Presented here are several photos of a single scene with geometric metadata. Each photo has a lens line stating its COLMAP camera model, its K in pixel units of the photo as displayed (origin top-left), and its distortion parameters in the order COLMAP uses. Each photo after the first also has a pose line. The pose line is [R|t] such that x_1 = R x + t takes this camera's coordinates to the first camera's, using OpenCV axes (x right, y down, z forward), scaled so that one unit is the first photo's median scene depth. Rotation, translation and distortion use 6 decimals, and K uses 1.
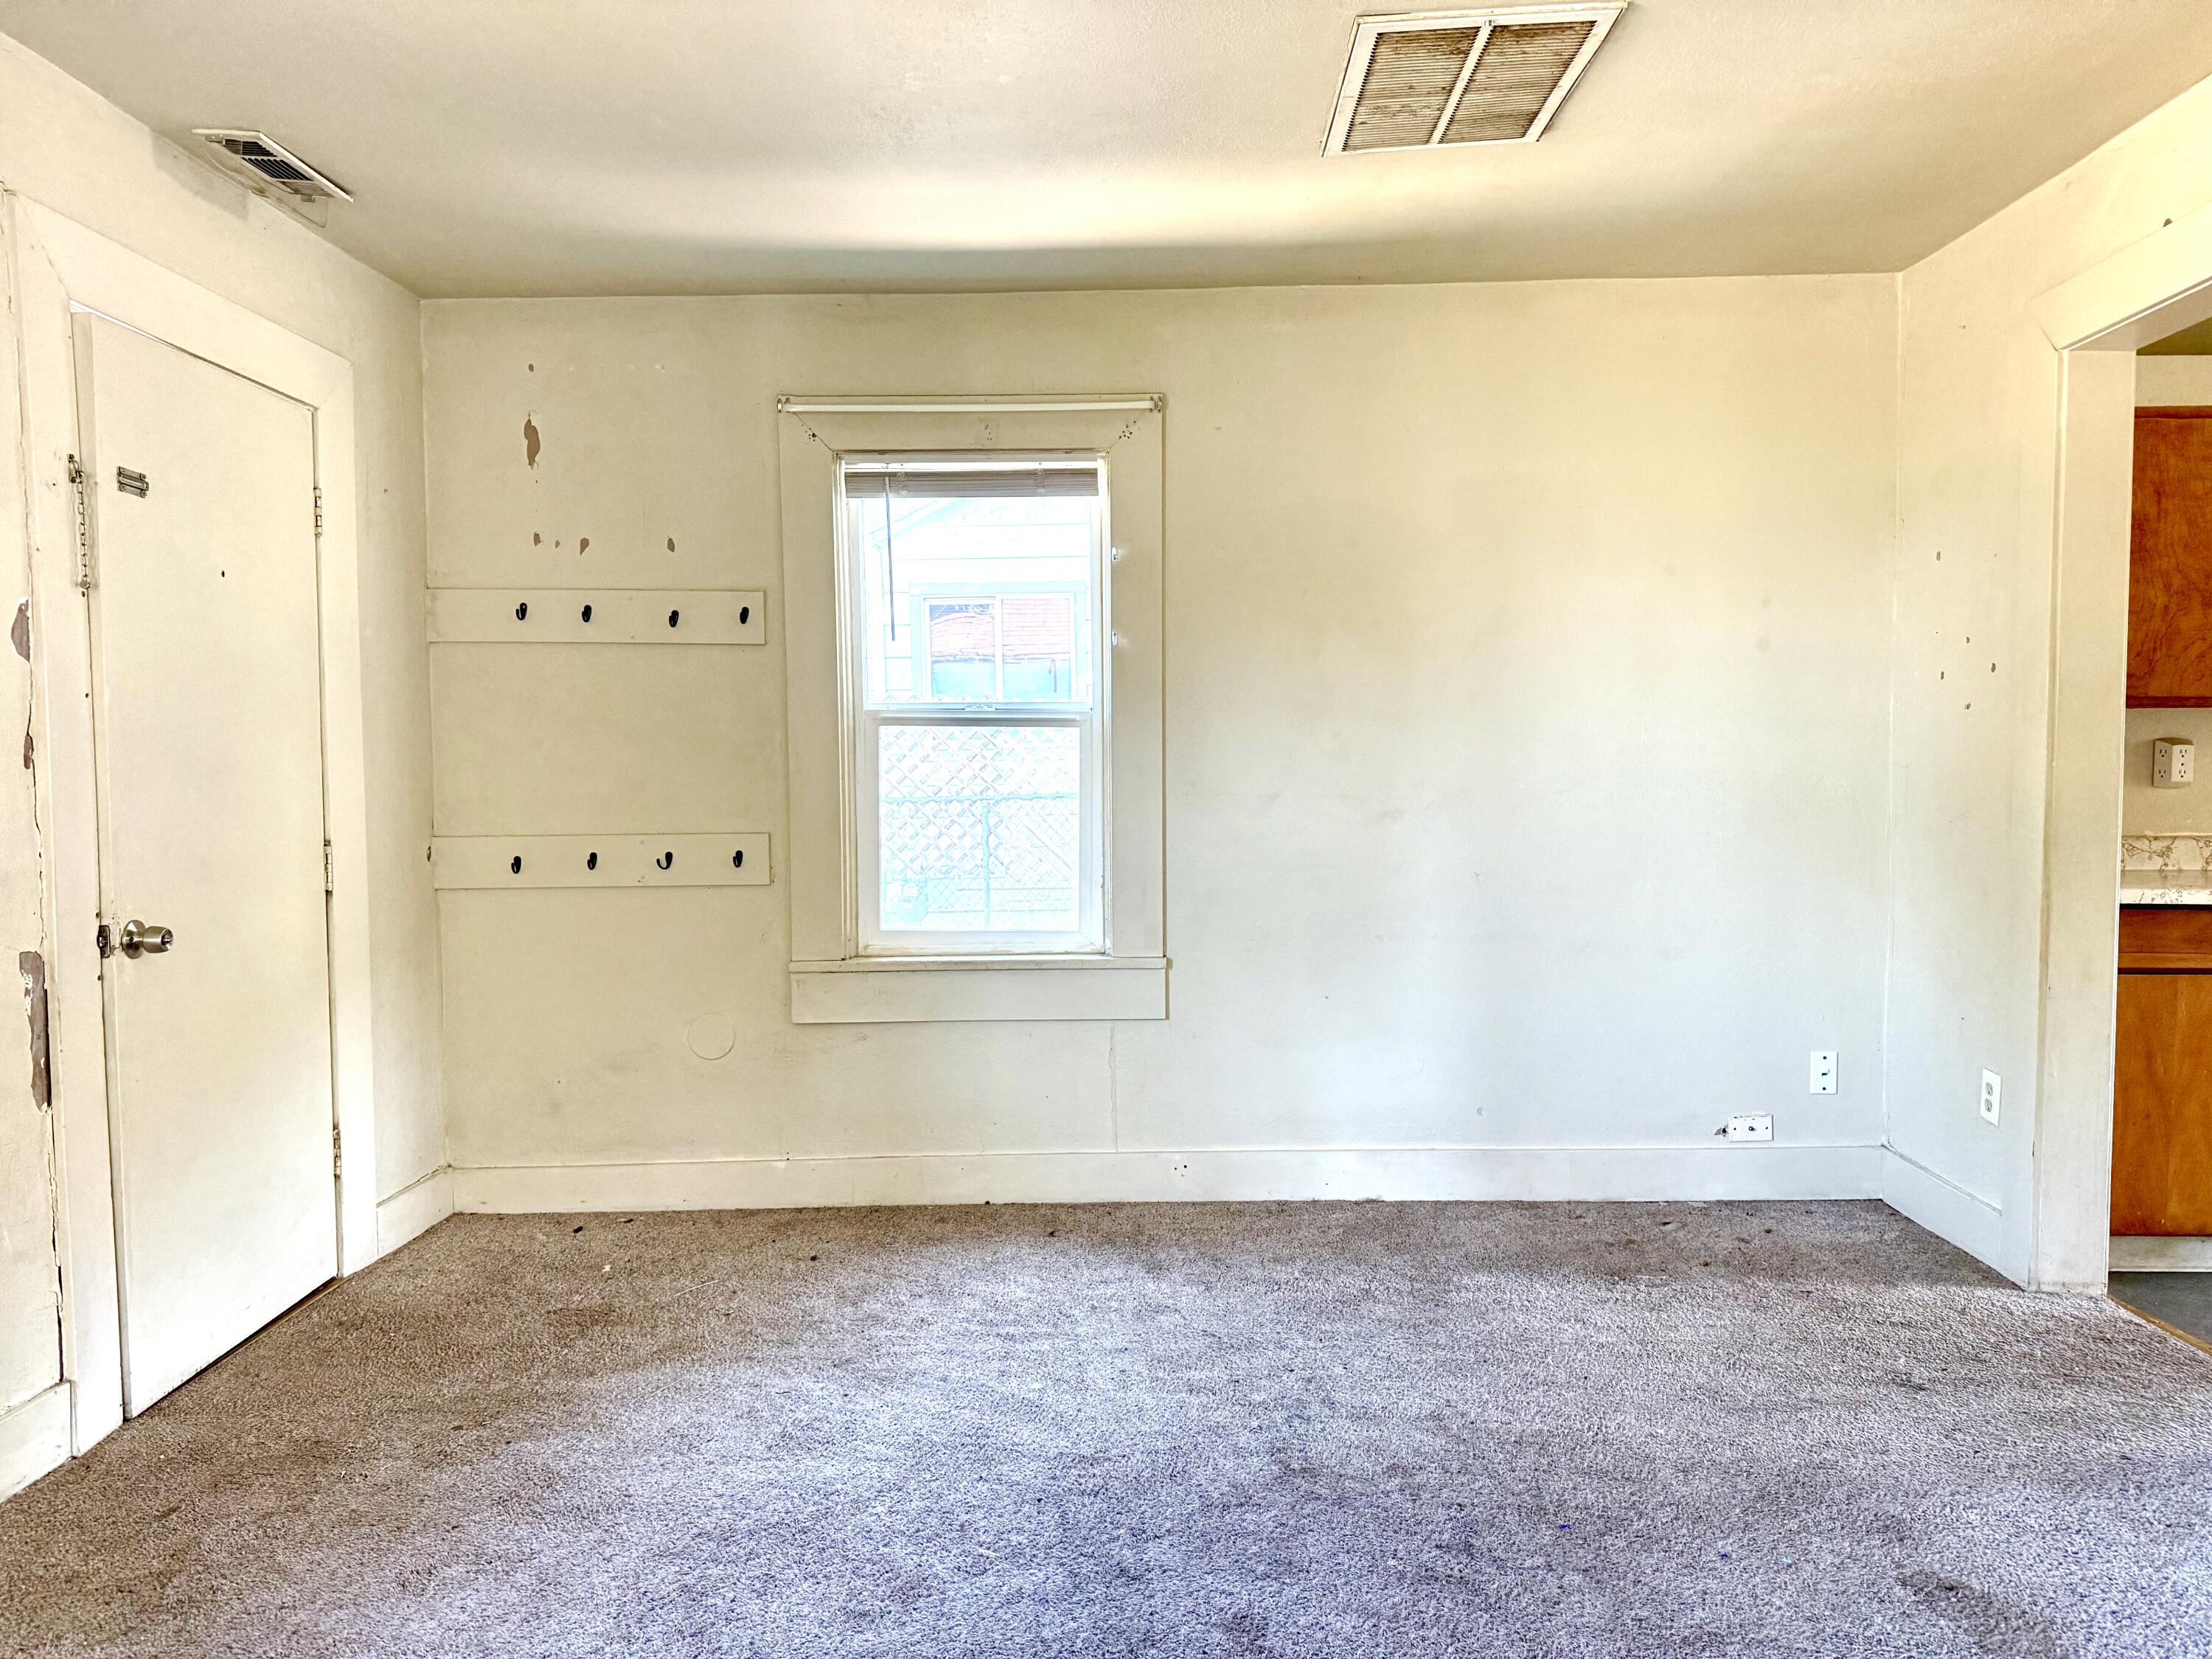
lens RADIAL K [[1577.8, 0, 1107.5], [0, 1577.8, 837.6], [0, 0, 1]] dist [0.077912, -0.069925]
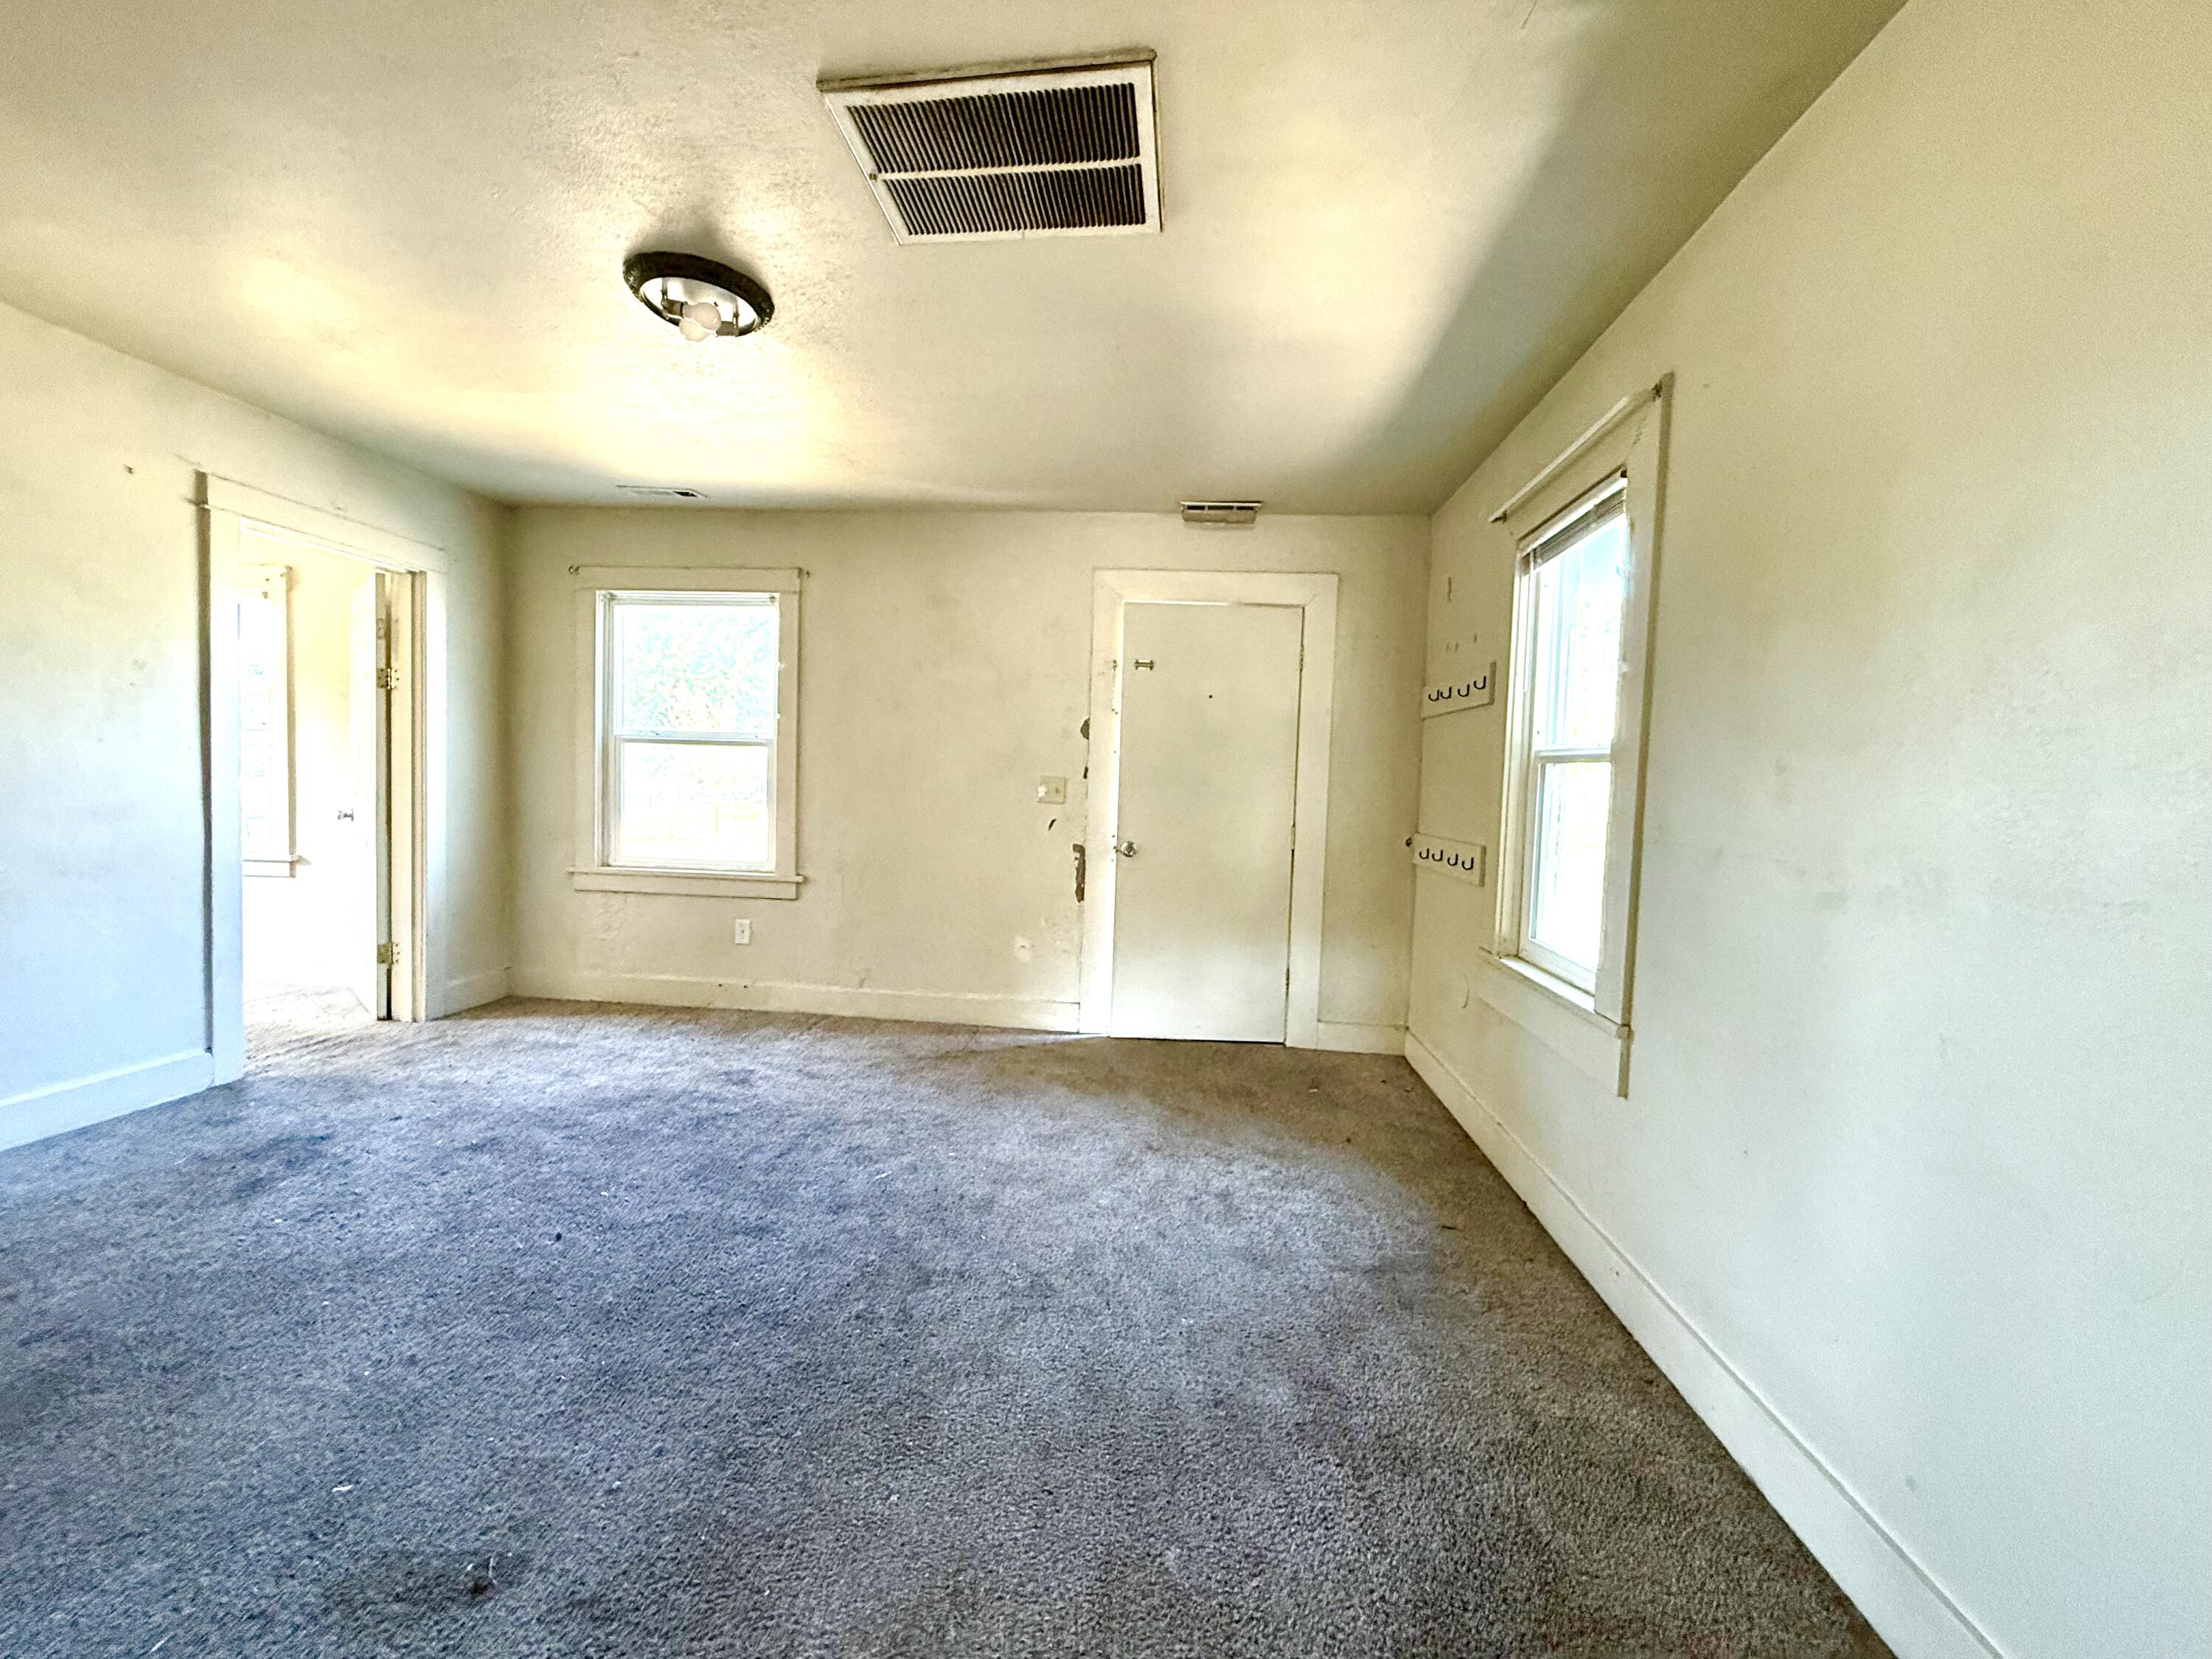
lens RADIAL K [[880.2, 0, 1106.0], [0, 880.2, 829.5], [0, 0, 1]] dist [0.000170, -0.000528]
pose [[-0.078620, 0.060080, -0.995093, 0.610442], [-0.091347, 0.993549, 0.067204, -0.043633], [0.992711, 0.096182, -0.072625, 0.840352]]
